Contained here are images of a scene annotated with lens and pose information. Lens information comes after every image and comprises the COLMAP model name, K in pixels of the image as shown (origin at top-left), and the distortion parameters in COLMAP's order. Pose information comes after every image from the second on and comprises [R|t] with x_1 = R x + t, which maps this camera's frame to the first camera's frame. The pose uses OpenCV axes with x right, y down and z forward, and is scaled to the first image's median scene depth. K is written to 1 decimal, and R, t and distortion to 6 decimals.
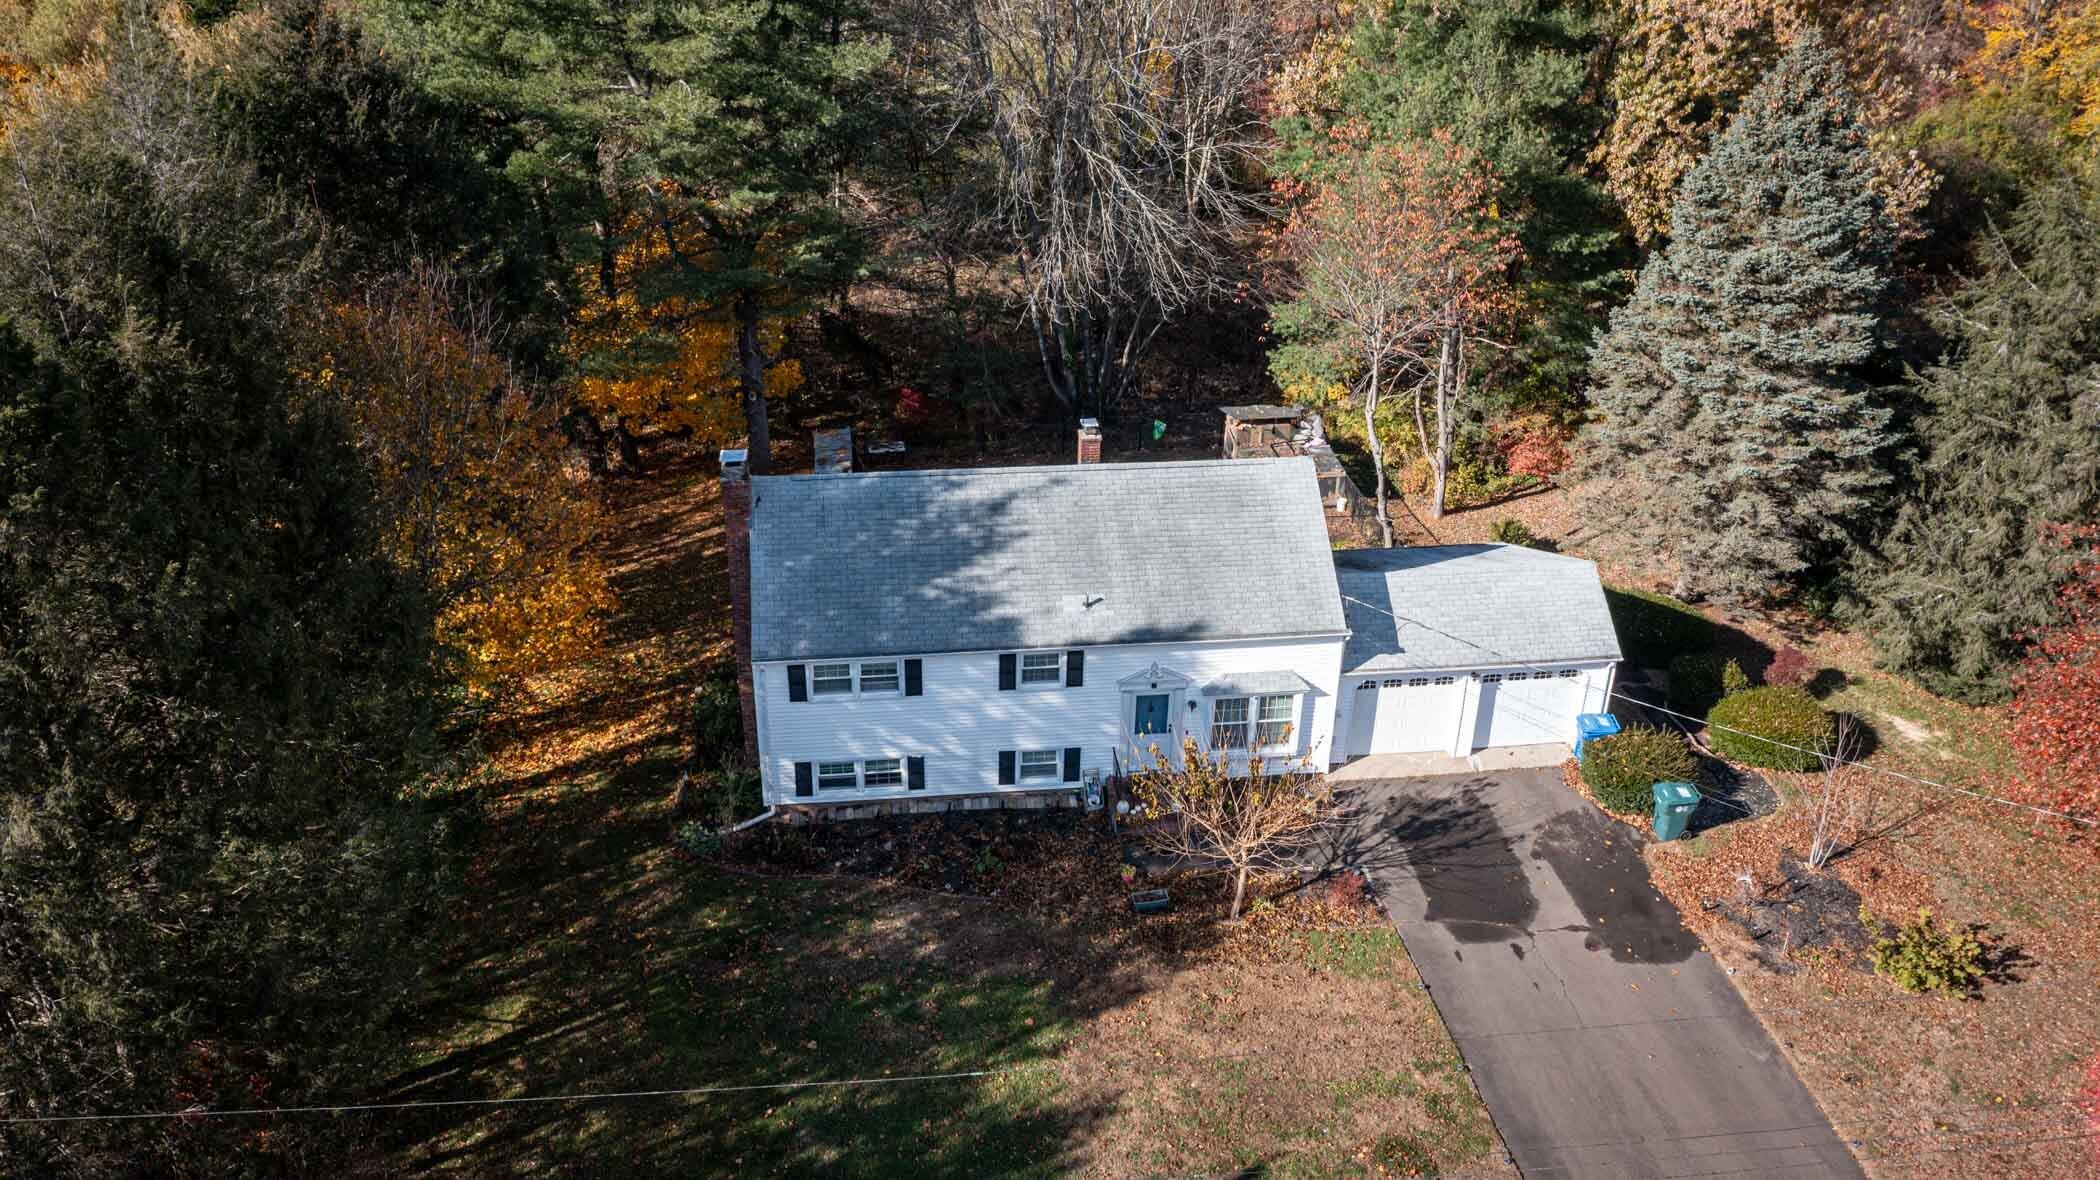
lens RADIAL K [[1595.0, 0, 1059.8], [0, 1595.0, 584.6], [0, 0, 1]] dist [0.014266, -0.003343]
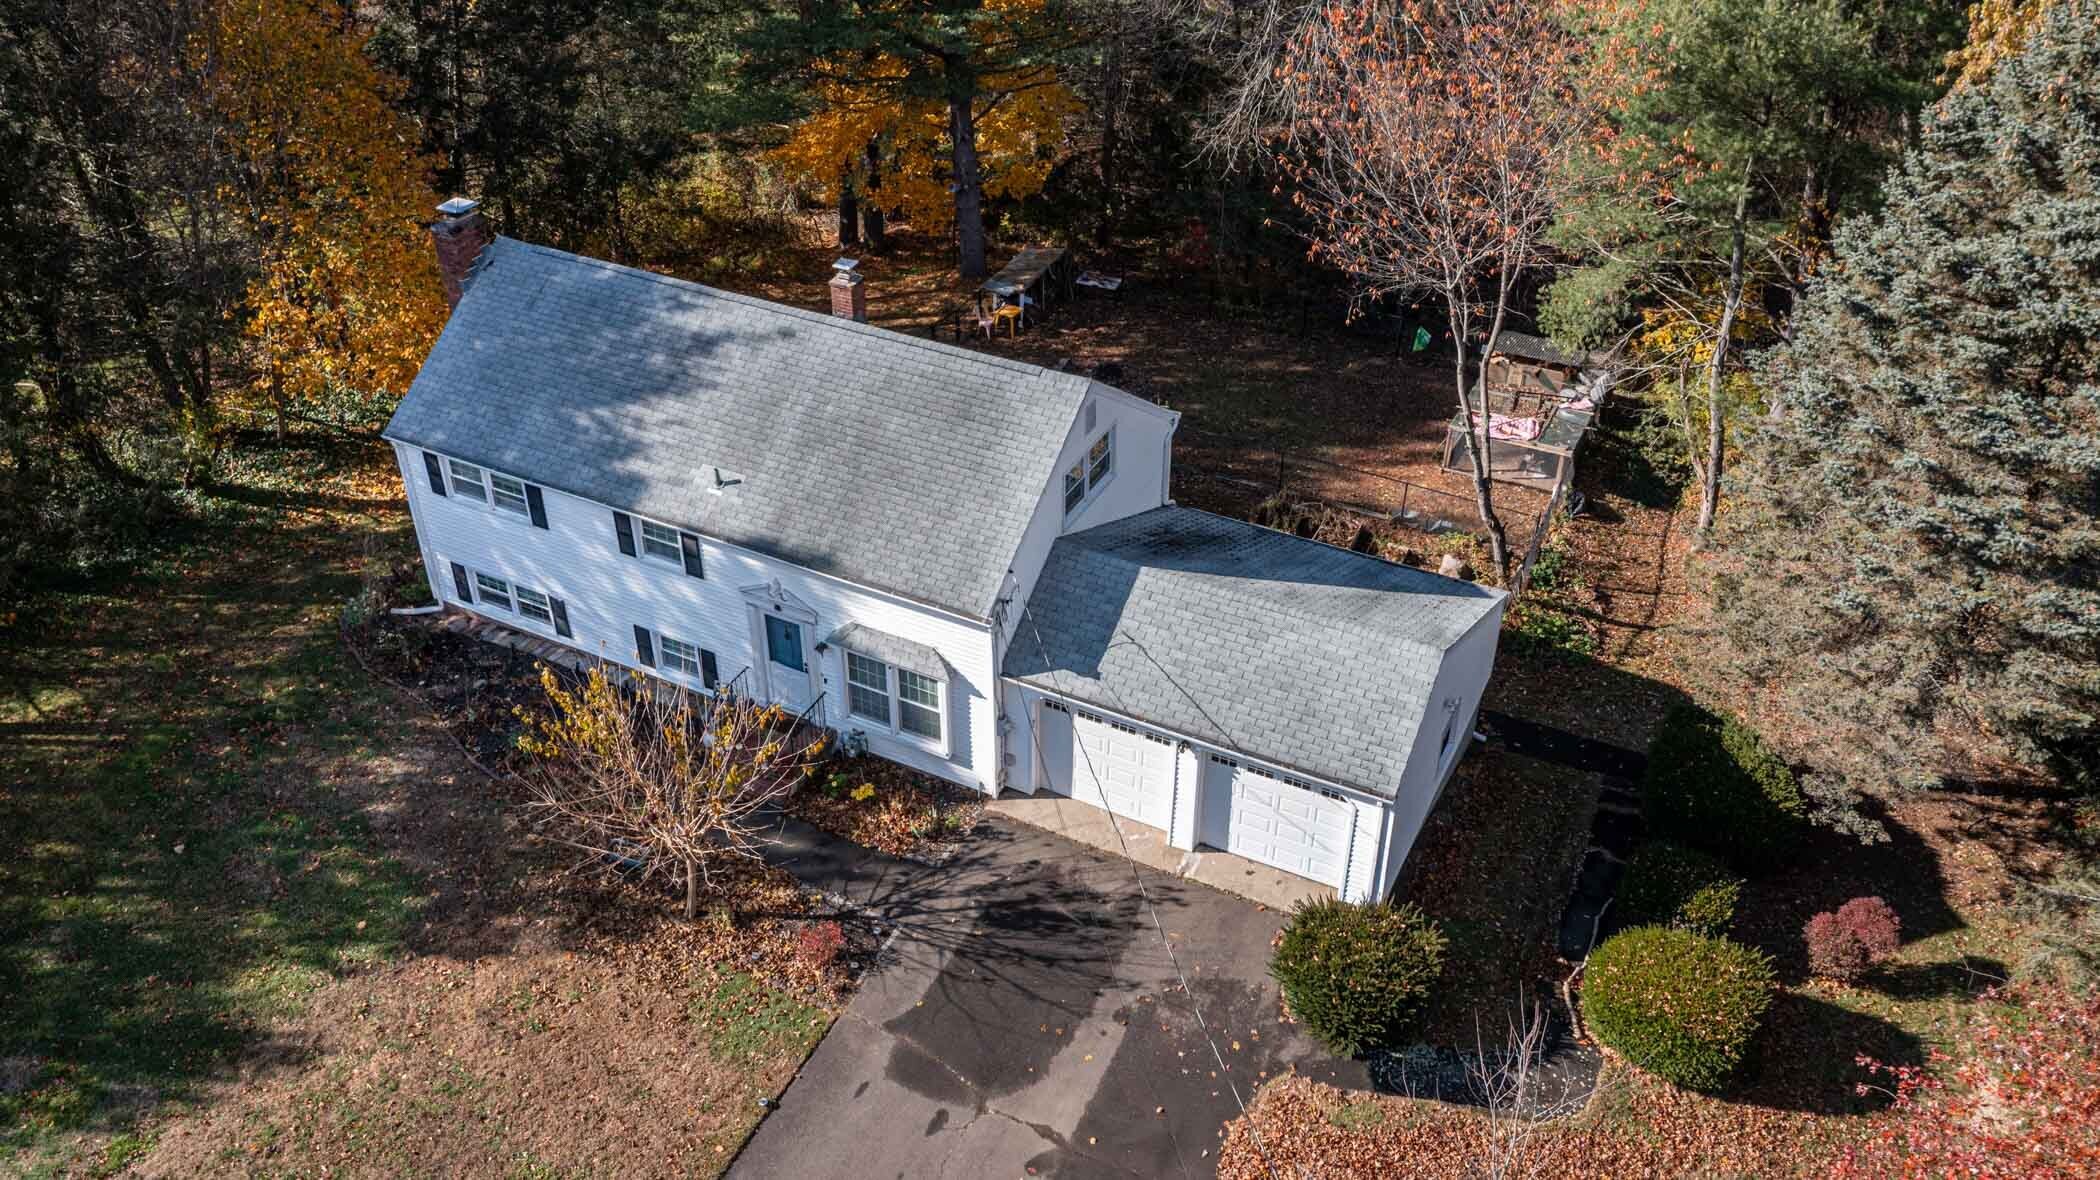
lens RADIAL K [[1595.0, 0, 1059.8], [0, 1595.0, 584.6], [0, 0, 1]] dist [0.014266, -0.003343]
pose [[0.837950, 0.311513, -0.448106, 0.516448], [-0.264122, 0.950006, 0.166519, -0.113266], [0.477576, -0.021180, 0.878335, 0.374923]]
